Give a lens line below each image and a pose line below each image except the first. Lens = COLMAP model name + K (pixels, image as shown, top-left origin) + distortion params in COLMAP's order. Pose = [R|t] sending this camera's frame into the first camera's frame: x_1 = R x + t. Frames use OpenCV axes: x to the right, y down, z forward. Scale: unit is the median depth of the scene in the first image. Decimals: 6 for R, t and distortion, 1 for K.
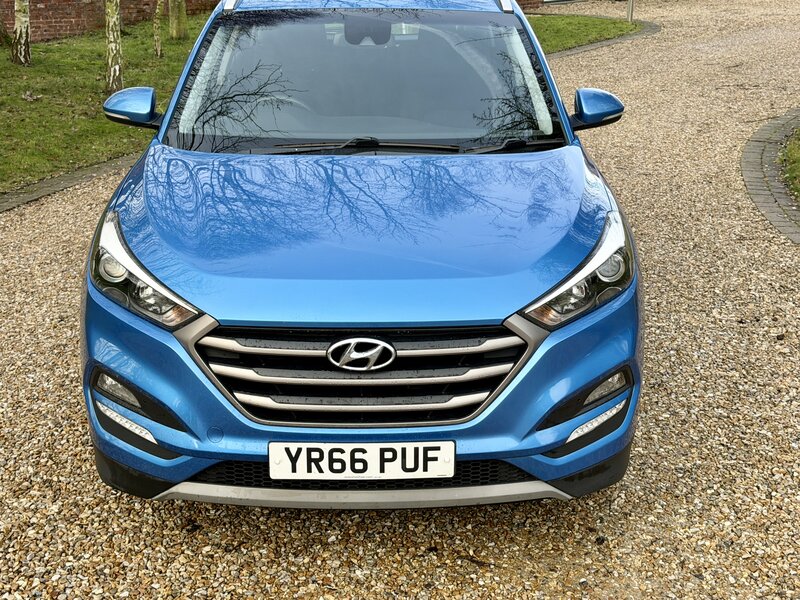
lens RADIAL K [[1113.1, 0, 400.0], [0, 1113.1, 300.0], [0, 0, 1]] dist [0.033002, 0.356410]
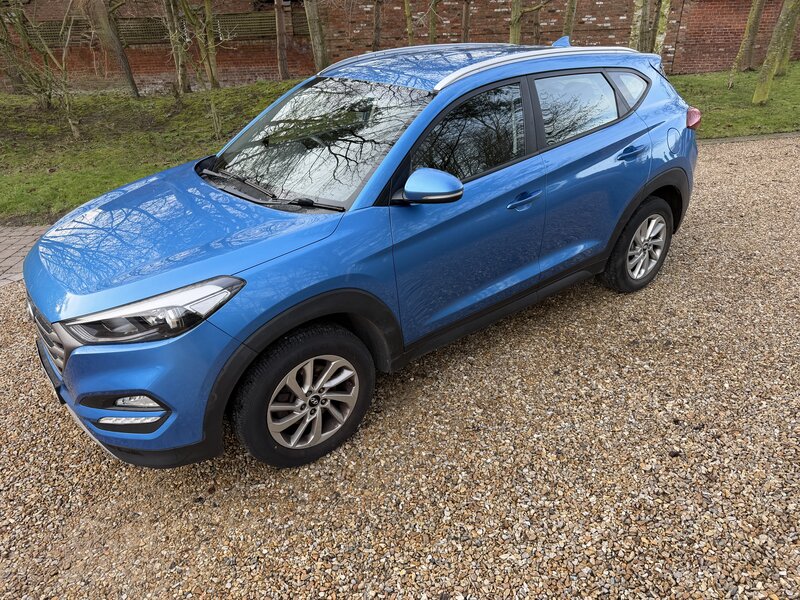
lens RADIAL K [[561.6, 0, 398.3], [0, 561.6, 299.4], [0, 0, 1]] dist [0.027225, -0.025256]
pose [[0.604785, 0.341419, -0.719492, 0.860774], [-0.213352, 0.939879, 0.266660, -0.295153], [0.767278, -0.007767, 0.641267, 0.864184]]
